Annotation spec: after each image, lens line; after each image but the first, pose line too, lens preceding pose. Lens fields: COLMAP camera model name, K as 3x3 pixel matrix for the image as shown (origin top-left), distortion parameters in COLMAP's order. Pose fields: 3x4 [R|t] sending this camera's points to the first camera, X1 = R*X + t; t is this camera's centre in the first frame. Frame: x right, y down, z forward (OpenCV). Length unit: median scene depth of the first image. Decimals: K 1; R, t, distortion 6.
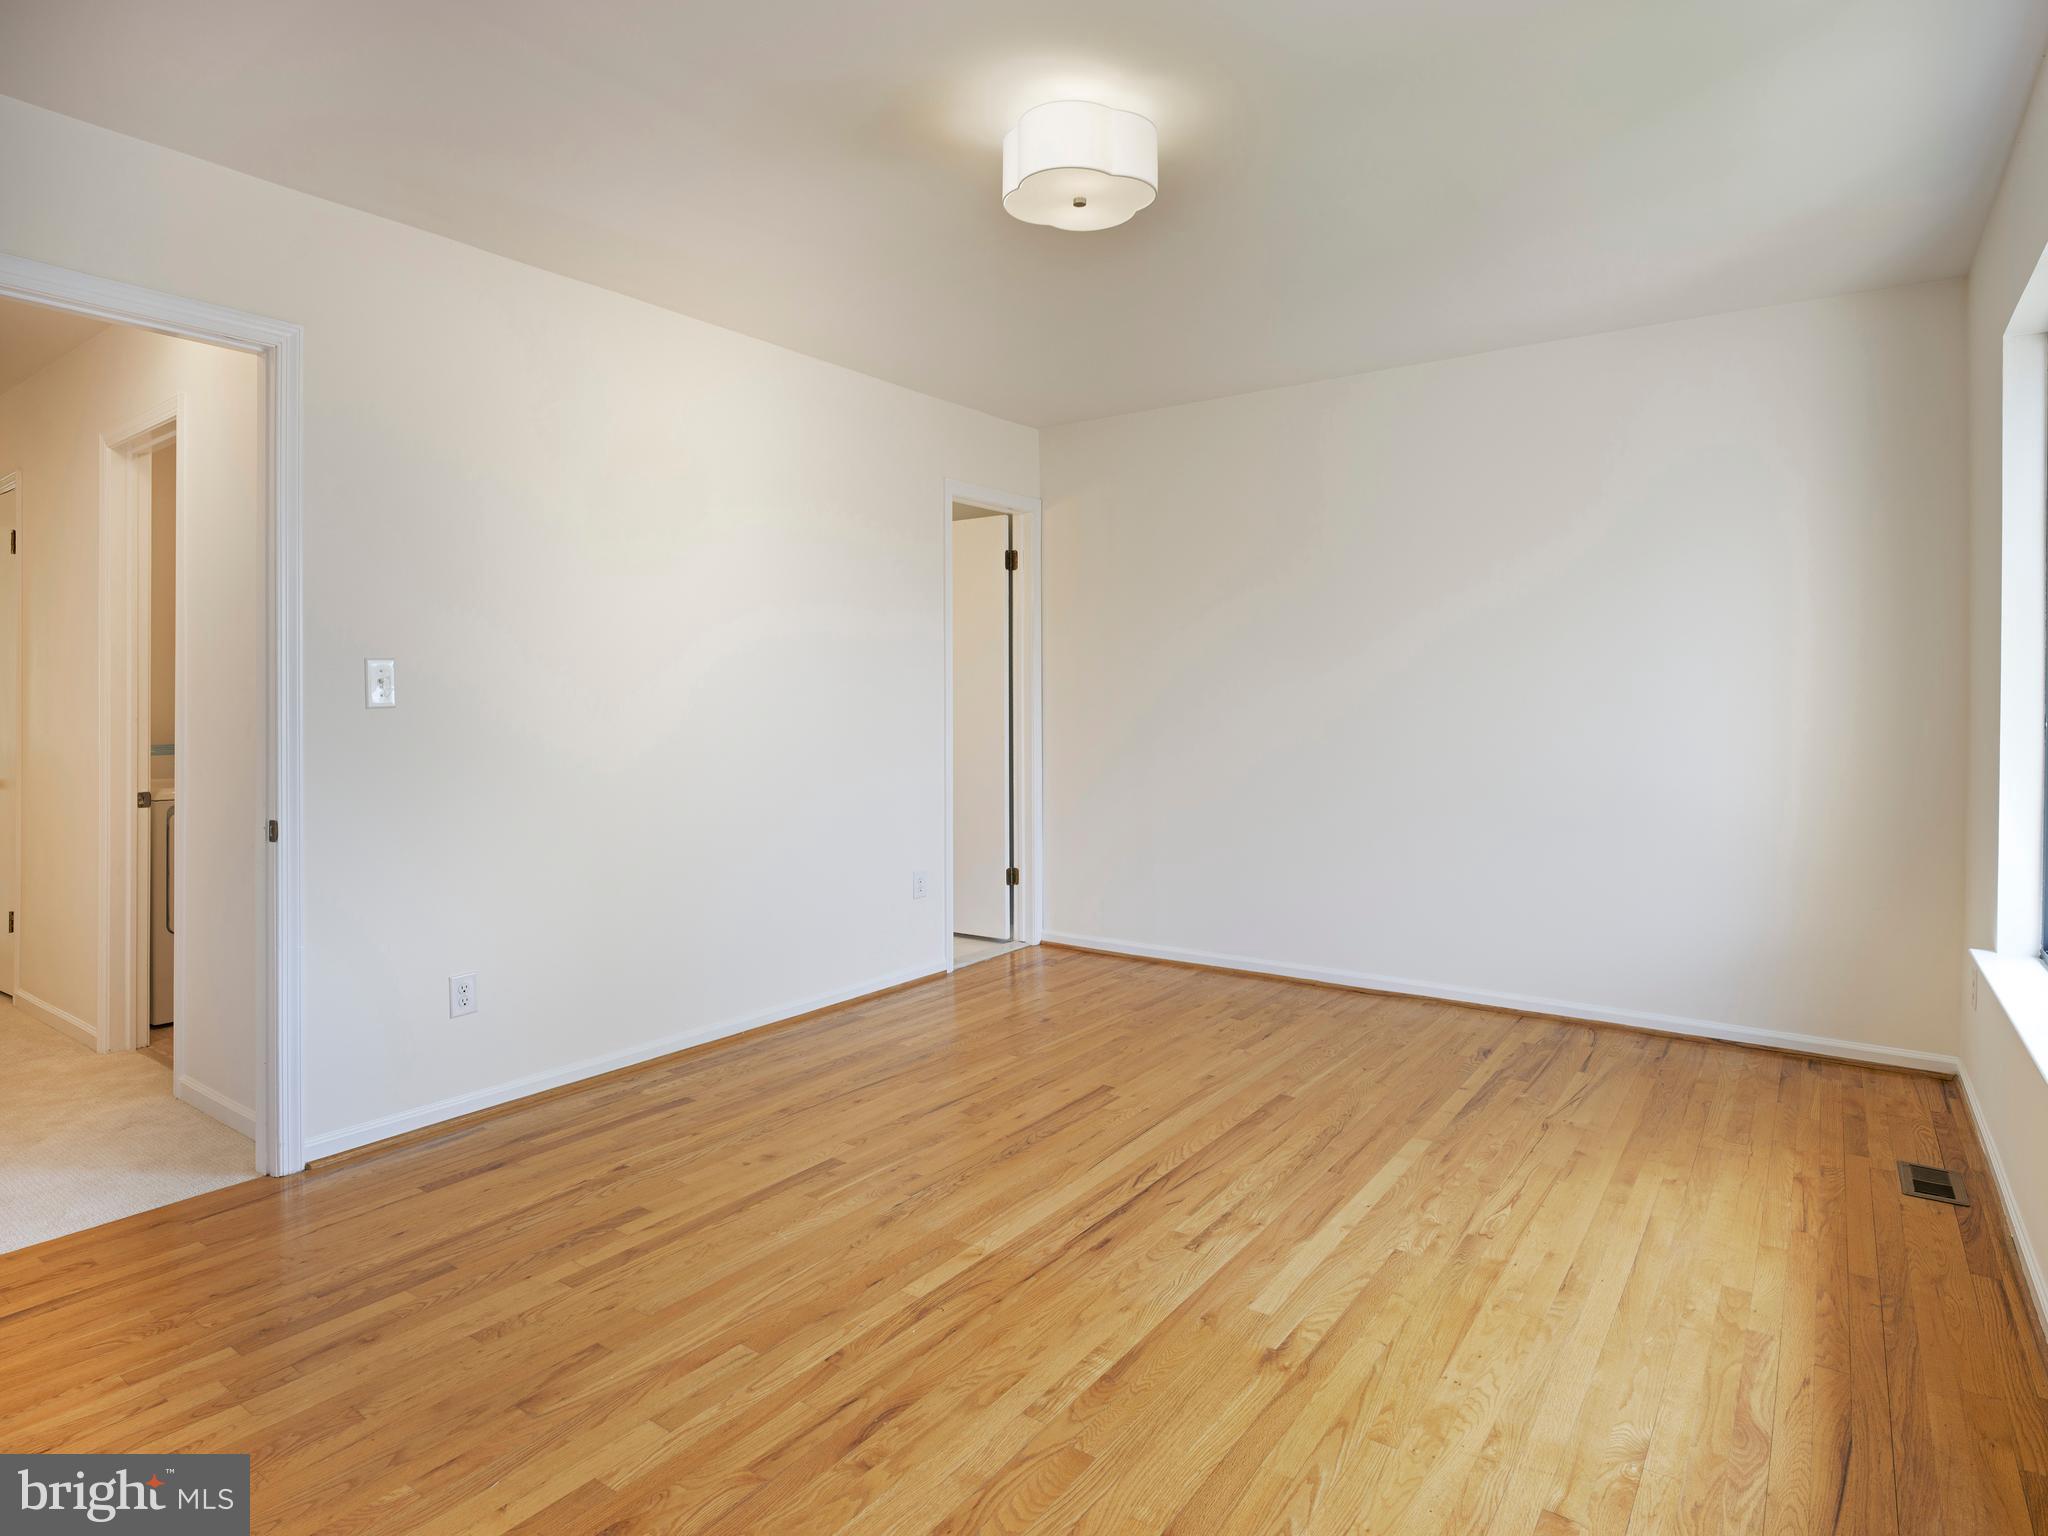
lens RADIAL K [[1101.6, 0, 1013.7], [0, 1101.6, 764.4], [0, 0, 1]] dist [-0.001937, -0.000562]
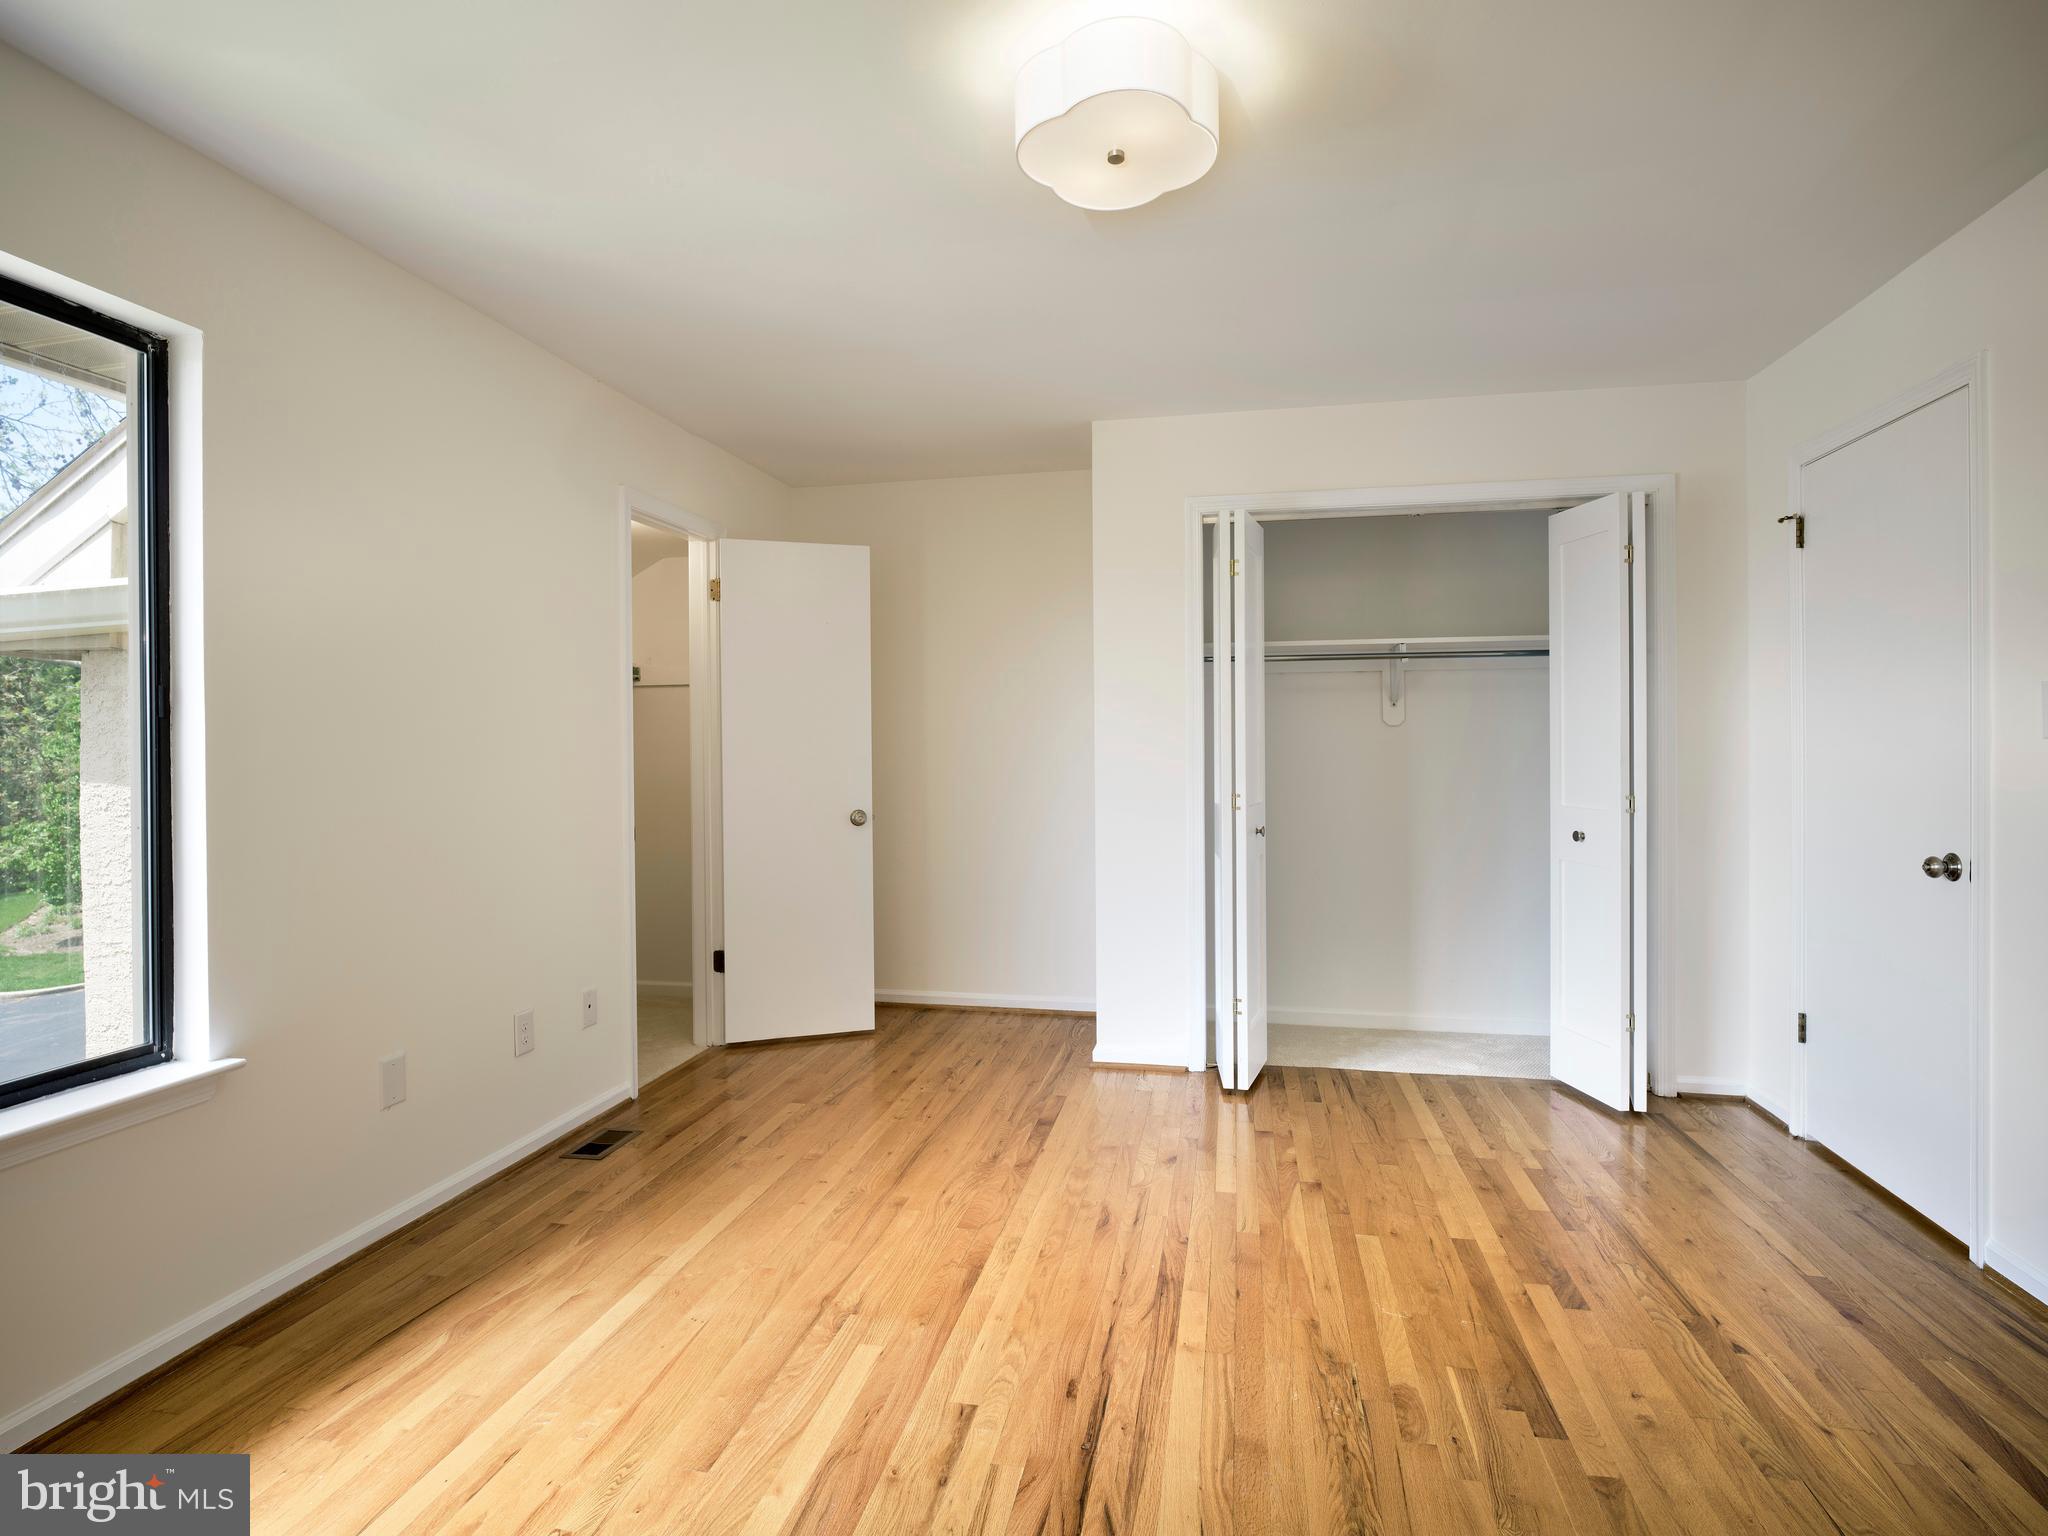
lens RADIAL K [[1190.9, 0, 1028.4], [0, 1190.9, 767.9], [0, 0, 1]] dist [-0.001063, -0.000508]
pose [[-0.901361, 0.019887, -0.432612, 0.415478], [-0.014324, 0.997029, 0.075678, -0.078768], [0.432832, 0.074410, -0.898399, 1.499408]]
